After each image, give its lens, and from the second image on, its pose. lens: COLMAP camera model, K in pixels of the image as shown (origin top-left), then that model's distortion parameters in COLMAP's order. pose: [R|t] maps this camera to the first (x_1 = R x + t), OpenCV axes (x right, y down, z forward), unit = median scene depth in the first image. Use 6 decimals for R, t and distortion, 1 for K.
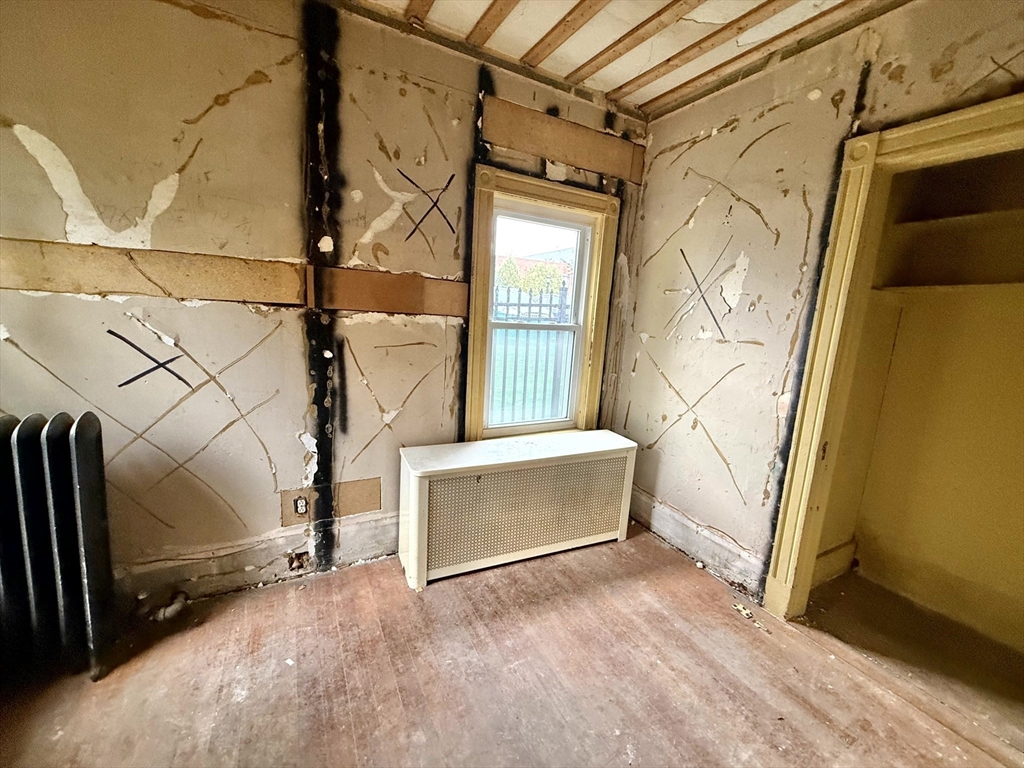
lens RADIAL K [[409.0, 0, 509.8], [0, 409.0, 385.1], [0, 0, 1]] dist [0.001913, -0.000432]
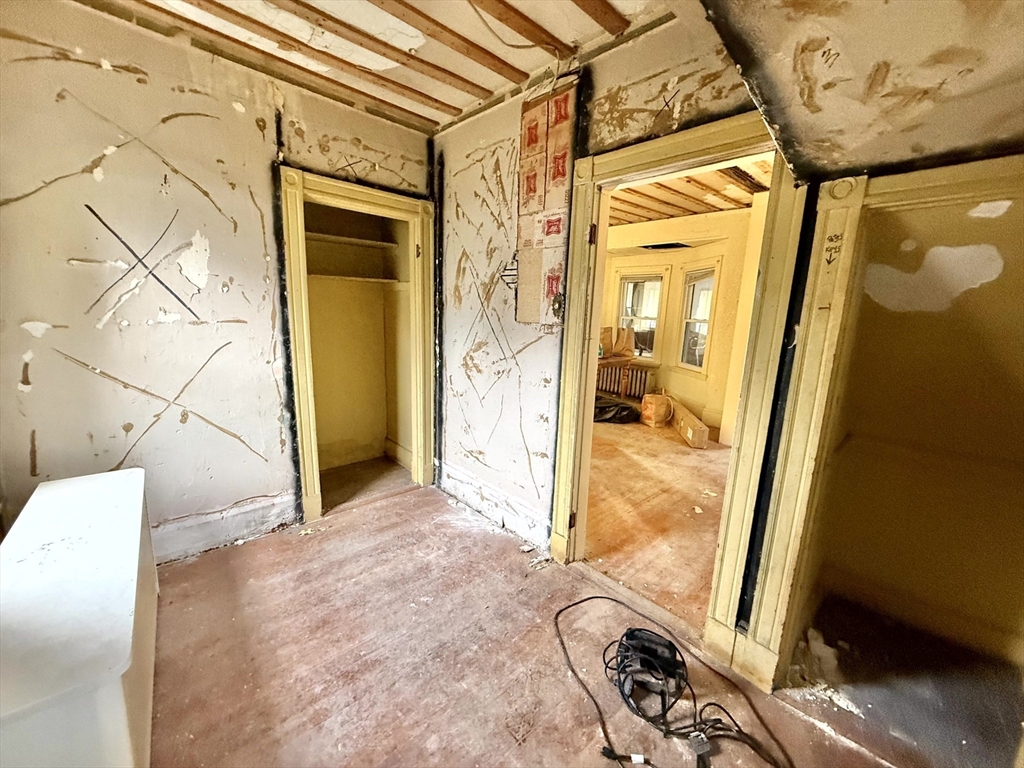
lens RADIAL K [[409.0, 0, 514.2], [0, 409.0, 385.1], [0, 0, 1]] dist [0.001913, -0.000432]
pose [[-0.261474, -0.245208, 0.933544, -0.668621], [0.120731, 0.951287, 0.283684, -0.165352], [-0.957630, 0.186884, -0.219132, 0.573658]]
